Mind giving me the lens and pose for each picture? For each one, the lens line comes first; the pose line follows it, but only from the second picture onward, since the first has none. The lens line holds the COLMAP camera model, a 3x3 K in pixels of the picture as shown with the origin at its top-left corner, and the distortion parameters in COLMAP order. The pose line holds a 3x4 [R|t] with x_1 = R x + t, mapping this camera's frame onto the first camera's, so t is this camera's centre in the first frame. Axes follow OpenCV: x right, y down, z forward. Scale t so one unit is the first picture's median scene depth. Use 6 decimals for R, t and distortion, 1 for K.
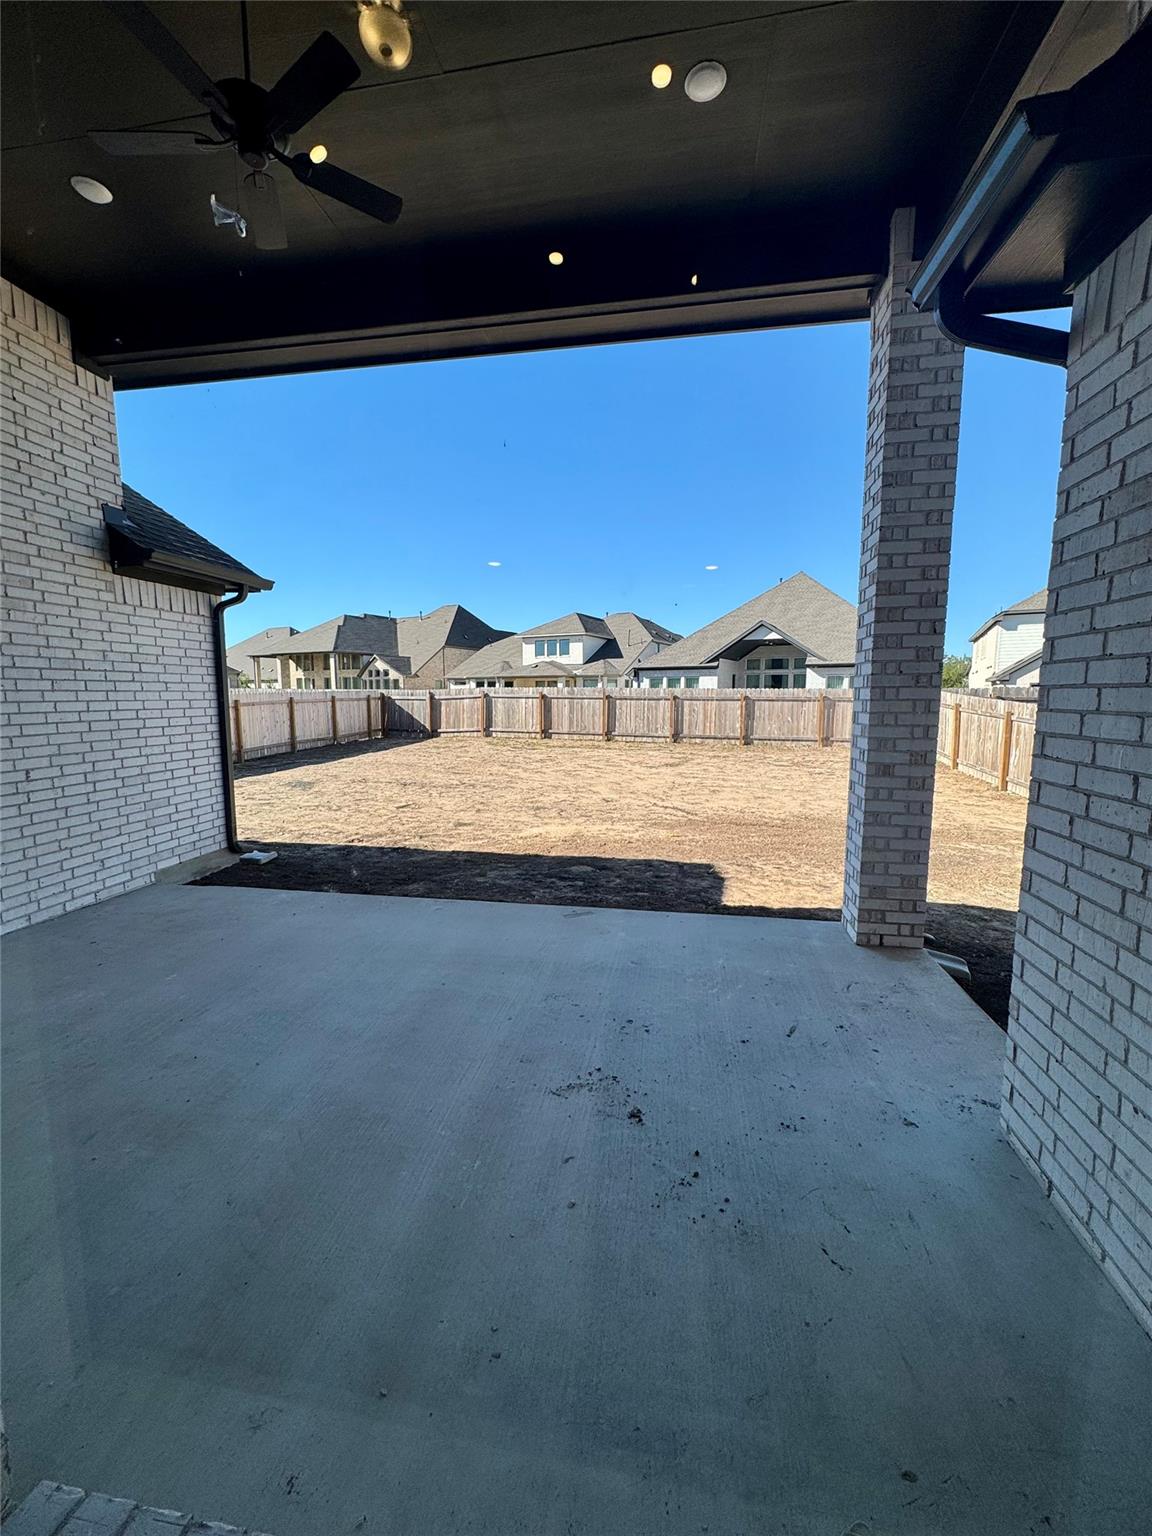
lens RADIAL K [[613.4, 0, 575.1], [0, 613.4, 764.8], [0, 0, 1]] dist [-0.003721, -0.000158]
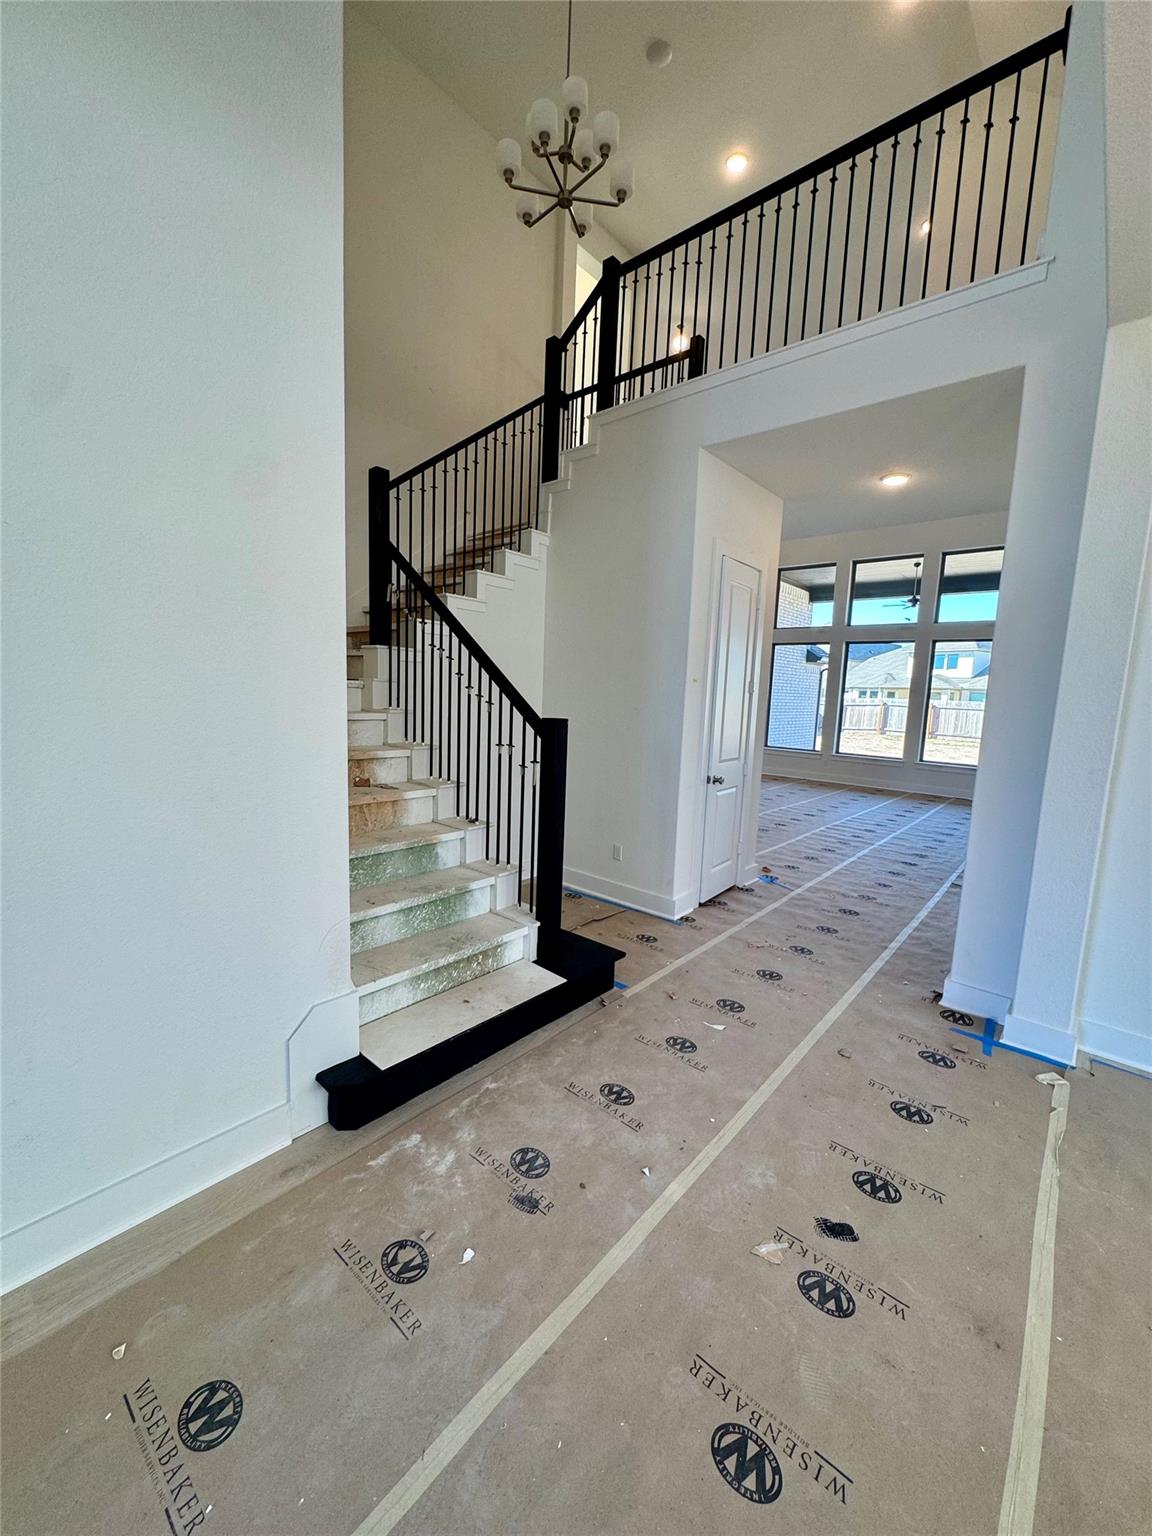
lens RADIAL K [[613.4, 0, 579.3], [0, 613.4, 768.7], [0, 0, 1]] dist [-0.003721, -0.000158]
pose [[0.852425, 0.097944, -0.513594, -0.007413], [-0.097961, 0.994820, 0.027126, 0.040261], [0.513591, 0.027189, 0.857604, -0.350699]]
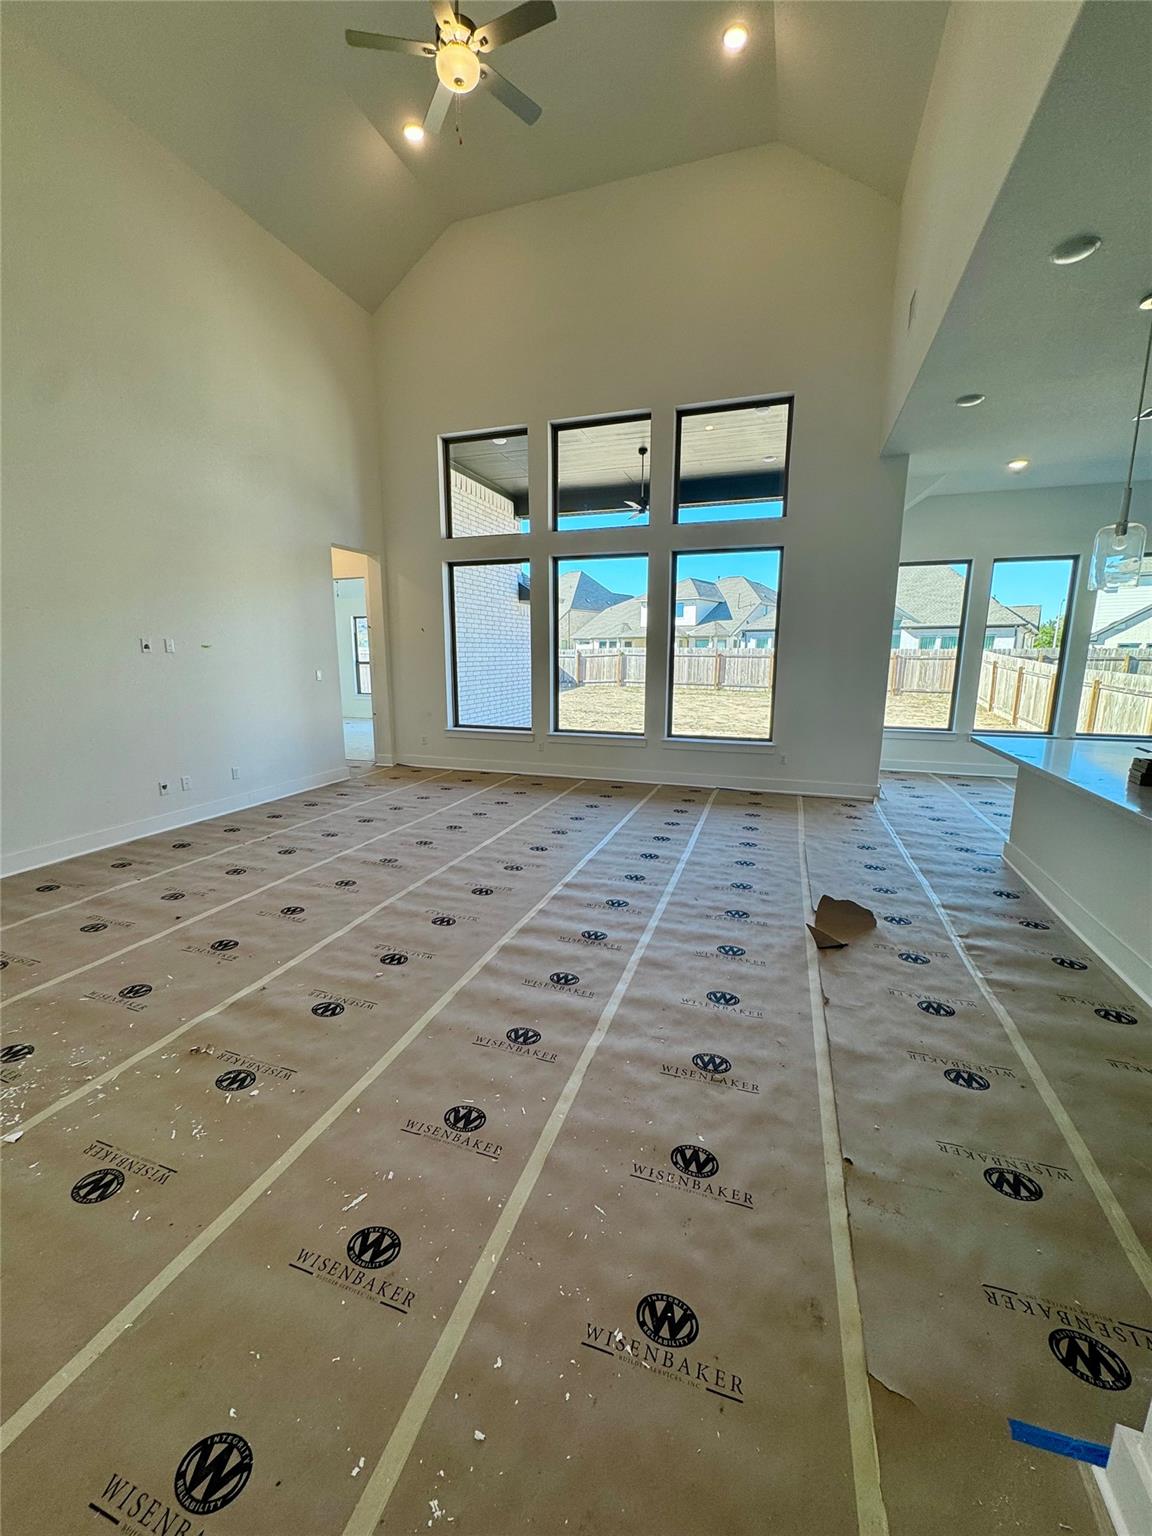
lens RADIAL K [[613.4, 0, 580.2], [0, 613.4, 767.1], [0, 0, 1]] dist [-0.003721, -0.000158]
pose [[0.987271, 0.030463, -0.156104, -0.016996], [-0.019639, 0.997324, 0.070419, 0.023633], [0.157832, -0.066457, 0.985227, -0.201732]]
